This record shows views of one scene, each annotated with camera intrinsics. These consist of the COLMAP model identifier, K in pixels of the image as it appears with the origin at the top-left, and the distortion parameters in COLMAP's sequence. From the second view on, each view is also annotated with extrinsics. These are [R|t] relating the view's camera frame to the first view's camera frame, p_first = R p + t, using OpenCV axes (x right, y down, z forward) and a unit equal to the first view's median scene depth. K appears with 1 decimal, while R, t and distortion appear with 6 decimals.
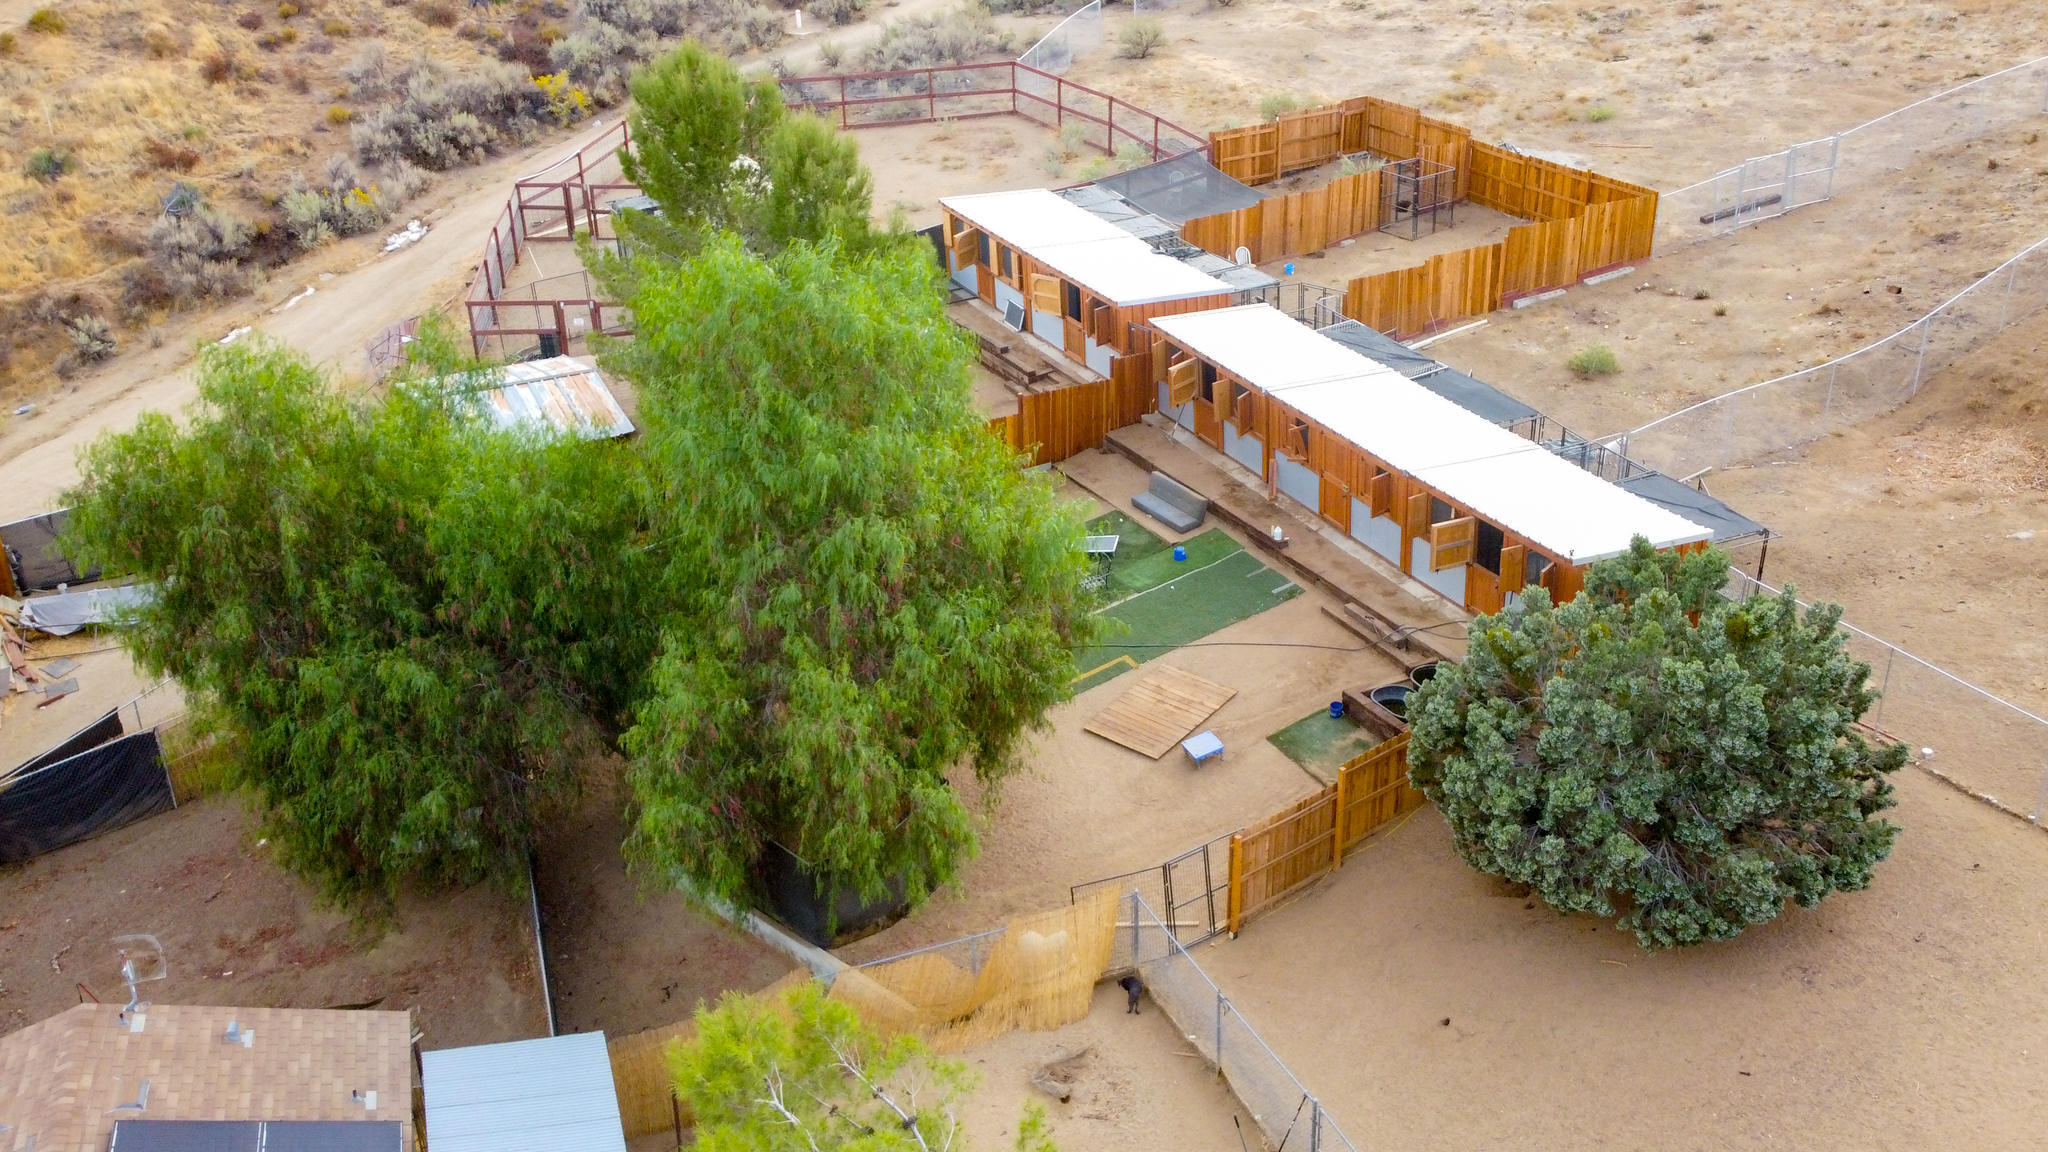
lens RADIAL K [[1970.5, 0, 1084.6], [0, 1970.5, 576.5], [0, 0, 1]] dist [0.006914, -0.007789]
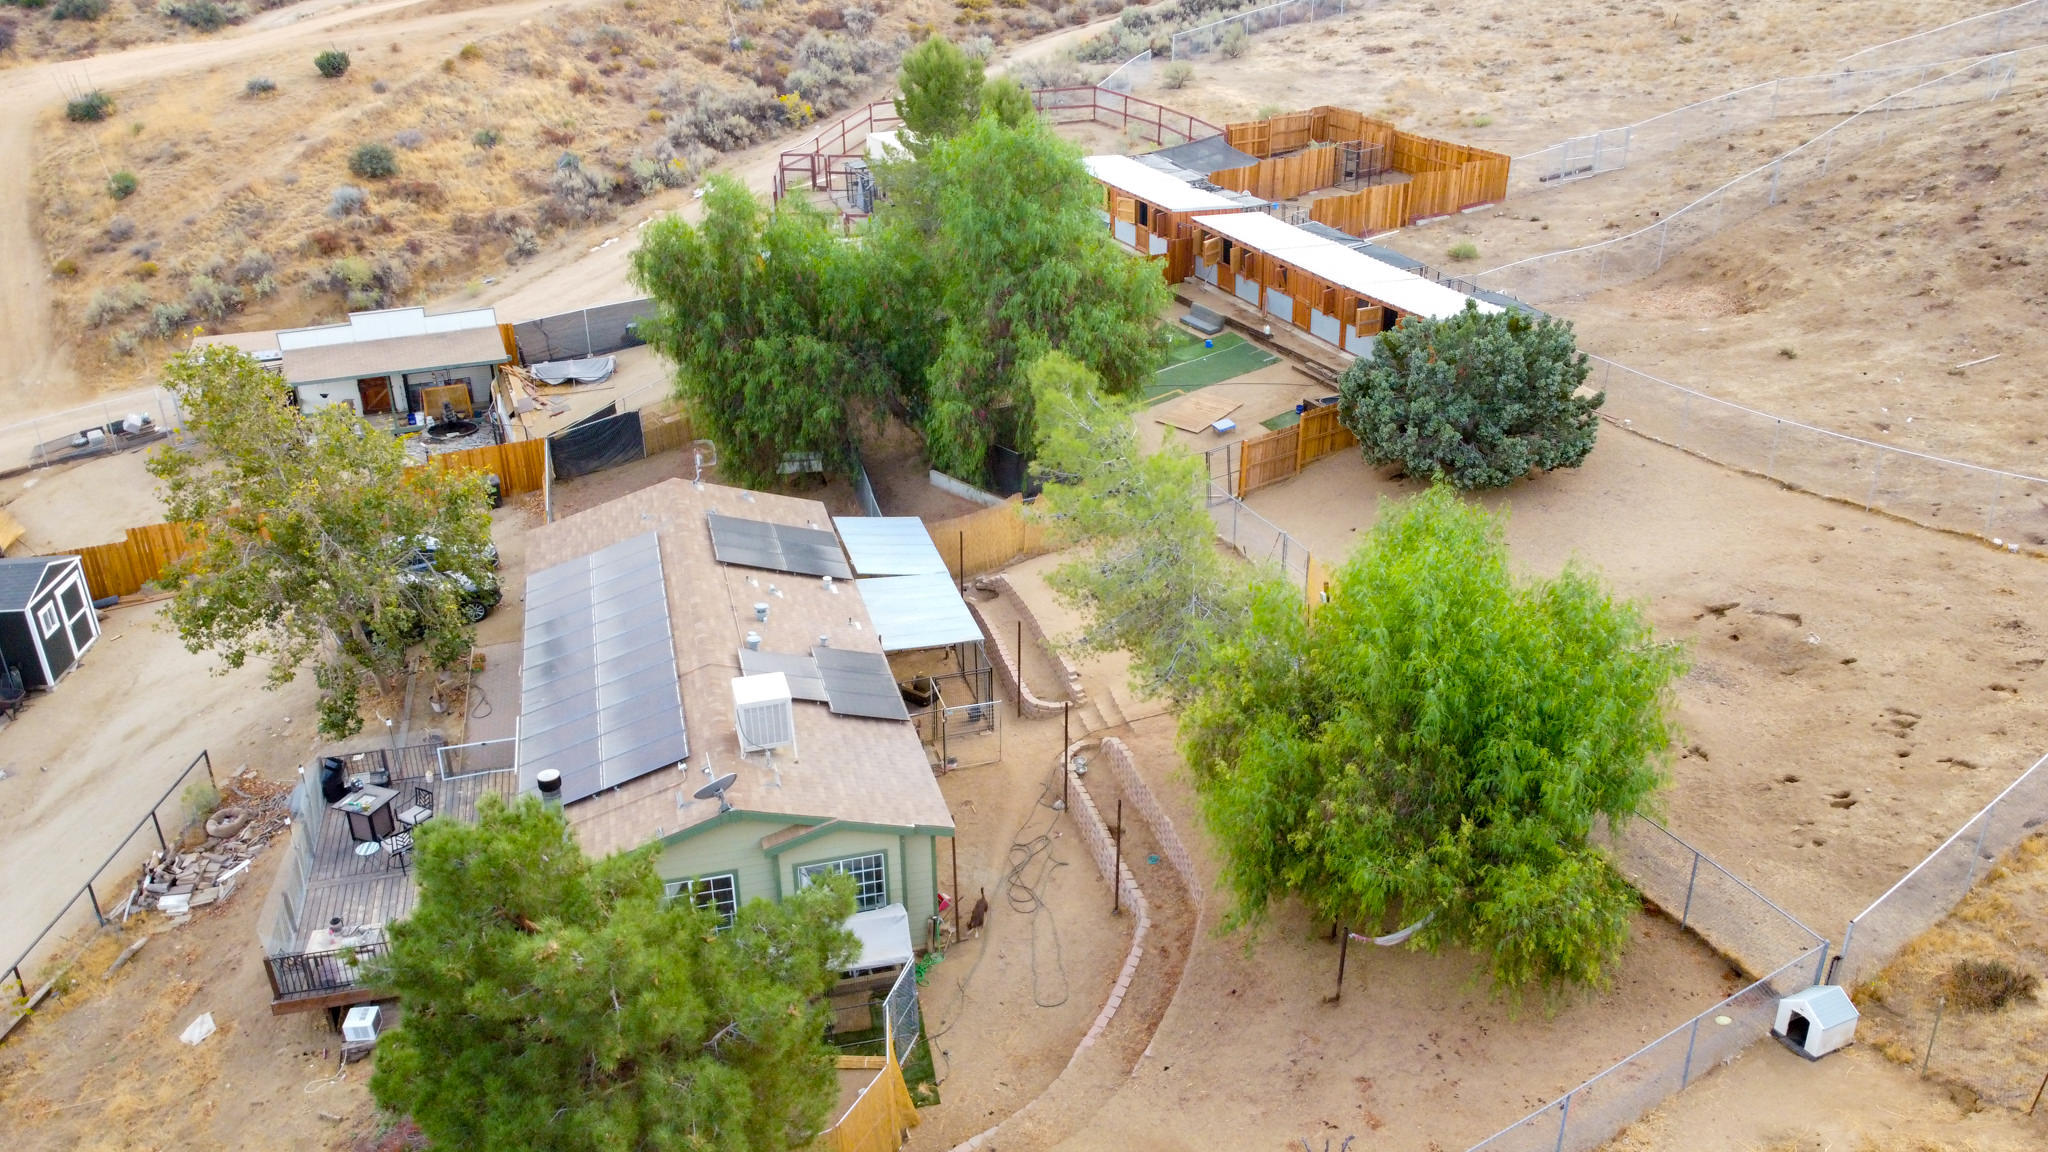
lens RADIAL K [[1572.8, 0, 1024.0], [0, 1572.8, 576.0], [0, 0, 1]] dist [0.010729, -0.016281]
pose [[0.998688, 0.025710, -0.044279, -0.034891], [-0.025381, 0.999646, 0.007965, 0.138168], [0.044468, -0.006831, 0.998987, -0.278658]]
